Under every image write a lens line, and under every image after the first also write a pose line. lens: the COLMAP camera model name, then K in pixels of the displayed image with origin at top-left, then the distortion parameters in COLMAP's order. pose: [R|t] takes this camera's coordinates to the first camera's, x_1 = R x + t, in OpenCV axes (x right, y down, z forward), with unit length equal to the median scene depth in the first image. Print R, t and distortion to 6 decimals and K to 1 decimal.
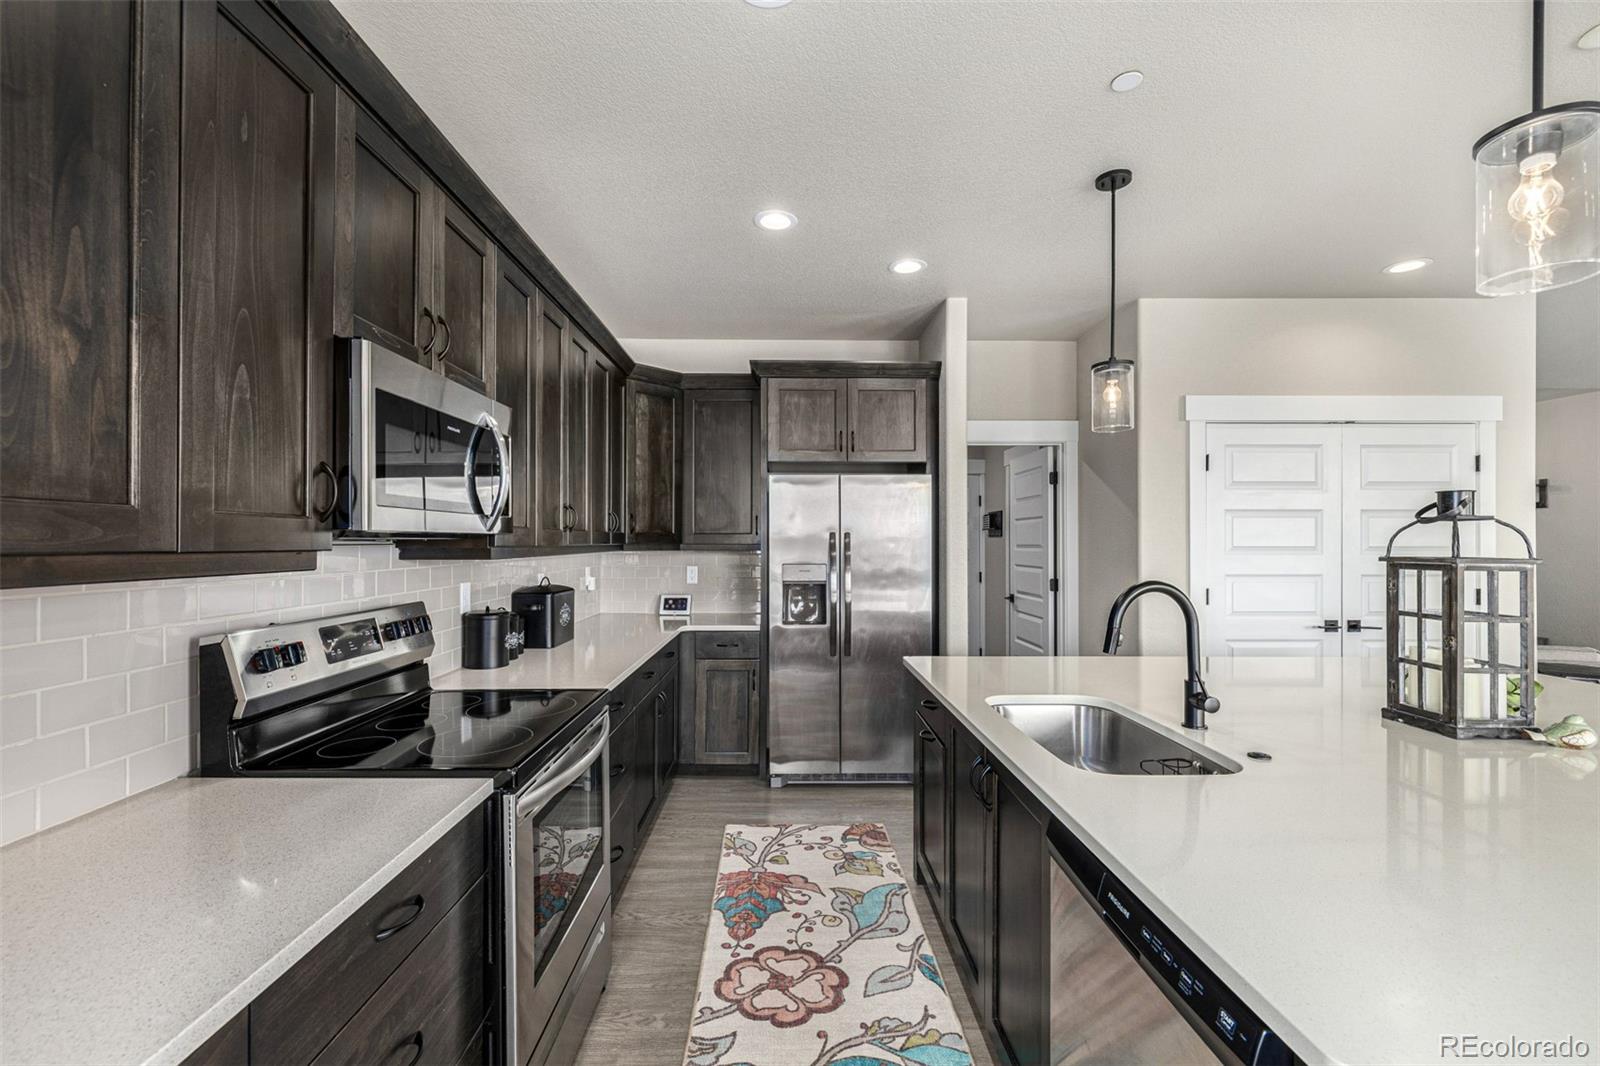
lens RADIAL K [[672.4, 0, 780.7], [0, 672.4, 543.2], [0, 0, 1]] dist [0.003542, 0.000041]
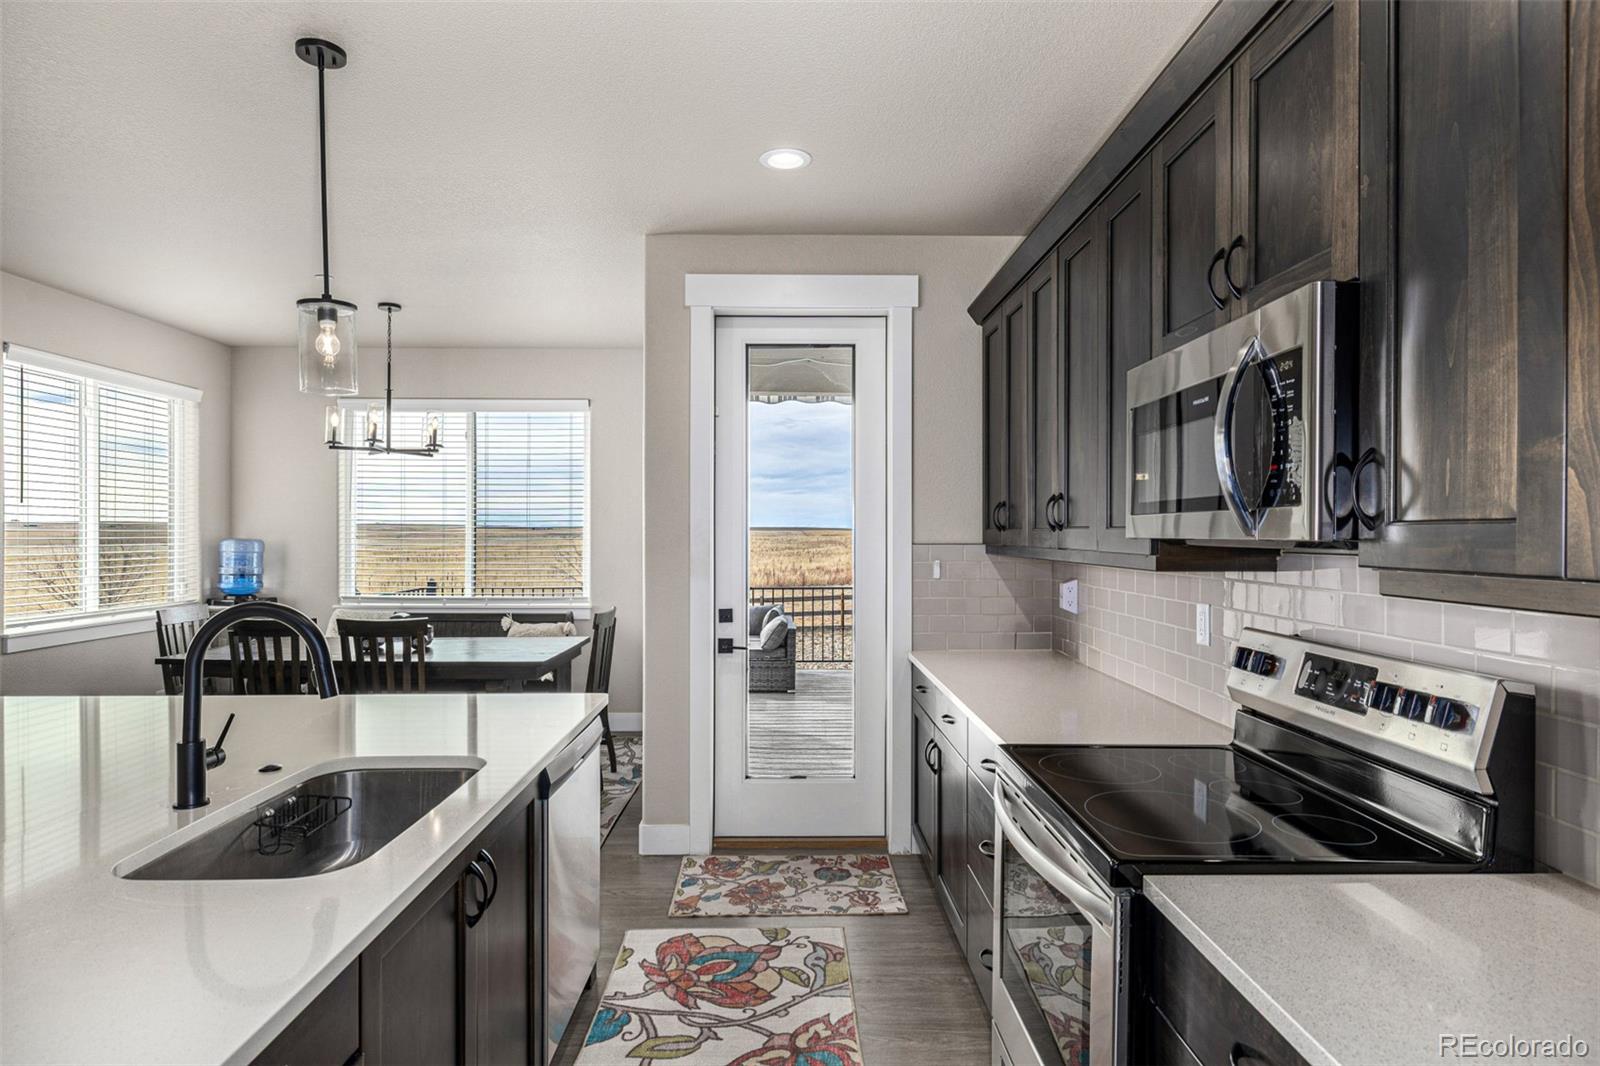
lens RADIAL K [[874.8, 0, 804.1], [0, 874.8, 536.8], [0, 0, 1]] dist [-0.013437, 0.002416]
pose [[-0.999737, -0.005508, -0.022279, -0.018420], [-0.005606, 0.999975, 0.004370, -0.010999], [0.022254, 0.004494, -0.999742, 1.122668]]
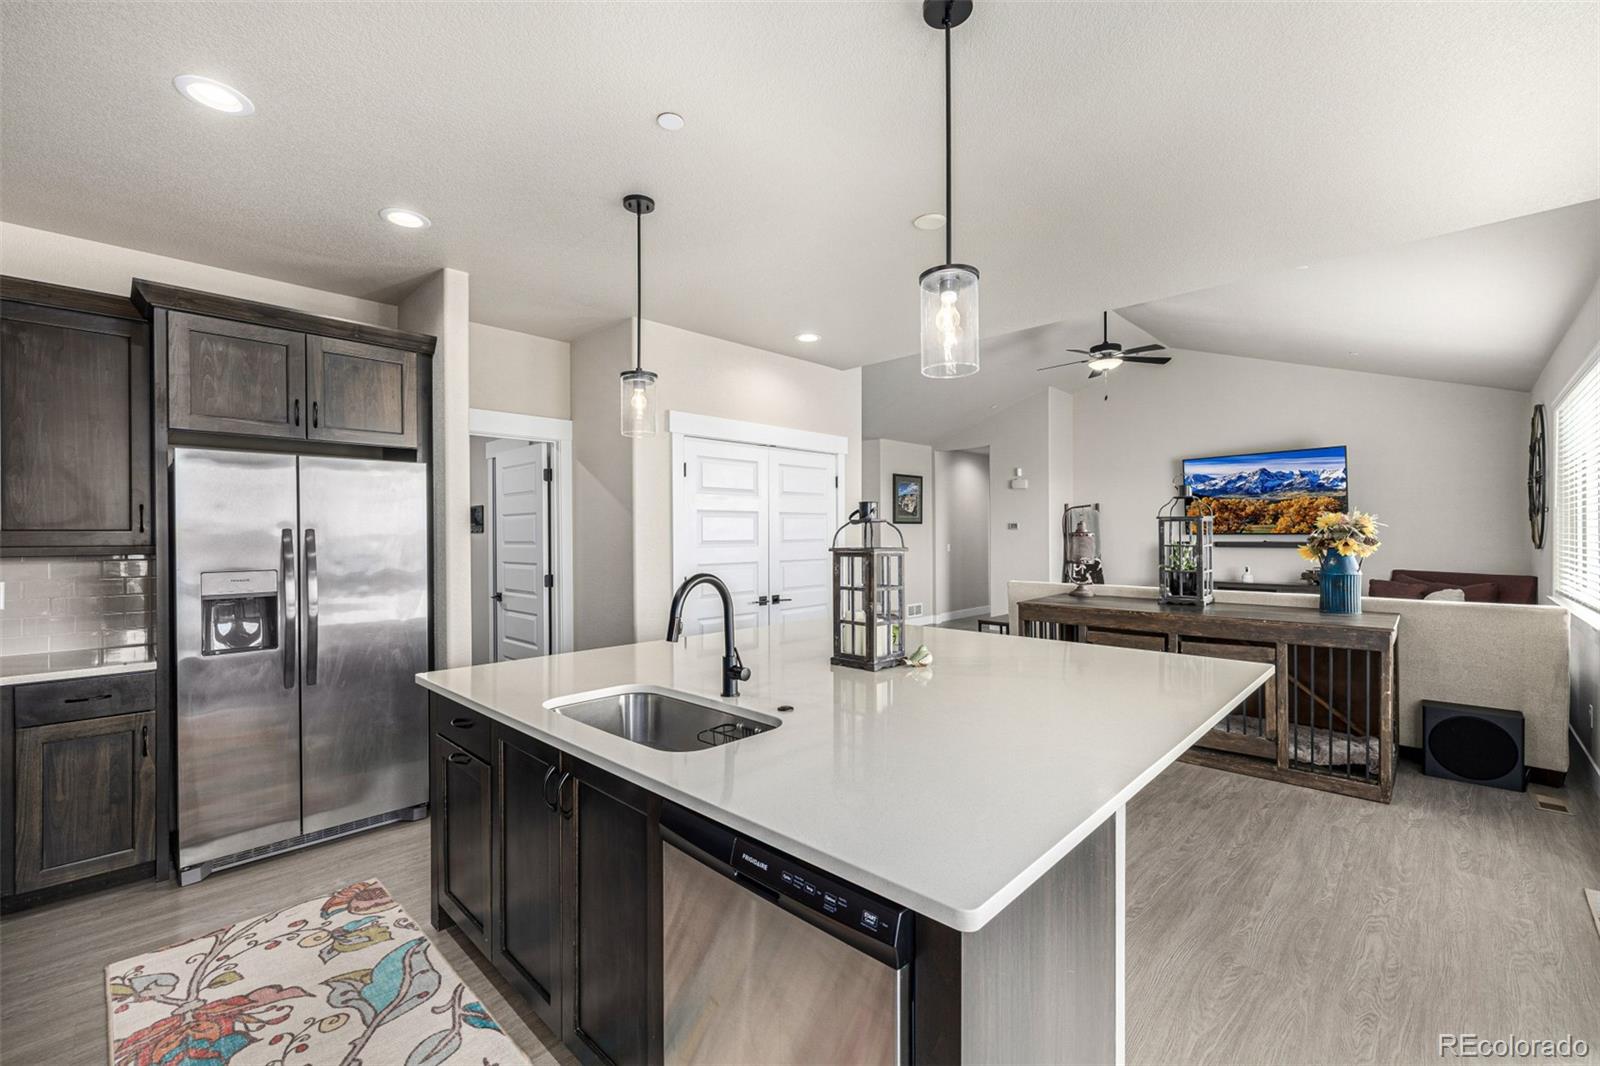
lens RADIAL K [[672.4, 0, 792.4], [0, 672.4, 539.9], [0, 0, 1]] dist [0.003542, 0.000041]
pose [[0.707398, -0.011380, 0.706724, -0.074553], [0.009393, 0.999933, 0.006699, -0.003617], [-0.706753, 0.001900, 0.707457, 0.045608]]
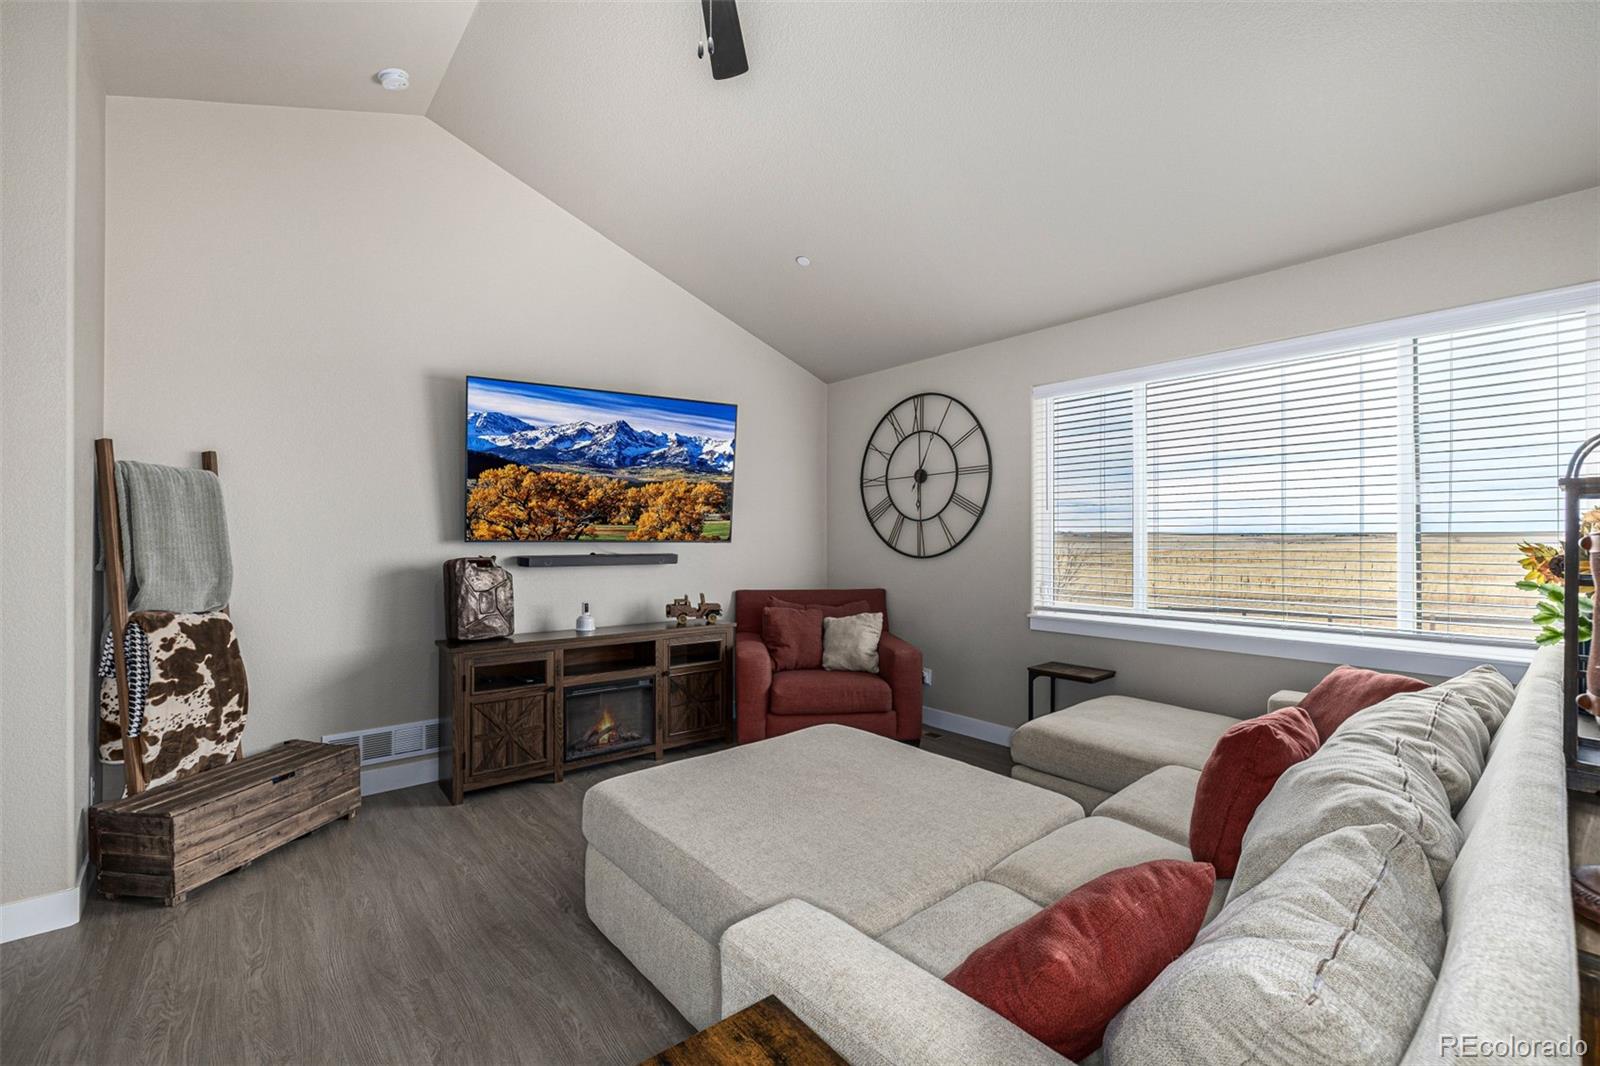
lens RADIAL K [[672.4, 0, 793.8], [0, 672.4, 535.8], [0, 0, 1]] dist [0.003542, 0.000041]
pose [[-0.641533, -0.001014, 0.767094, 1.664932], [-0.000142, 0.999999, 0.001203, -0.005372], [-0.767095, 0.000663, -0.641533, 1.194316]]
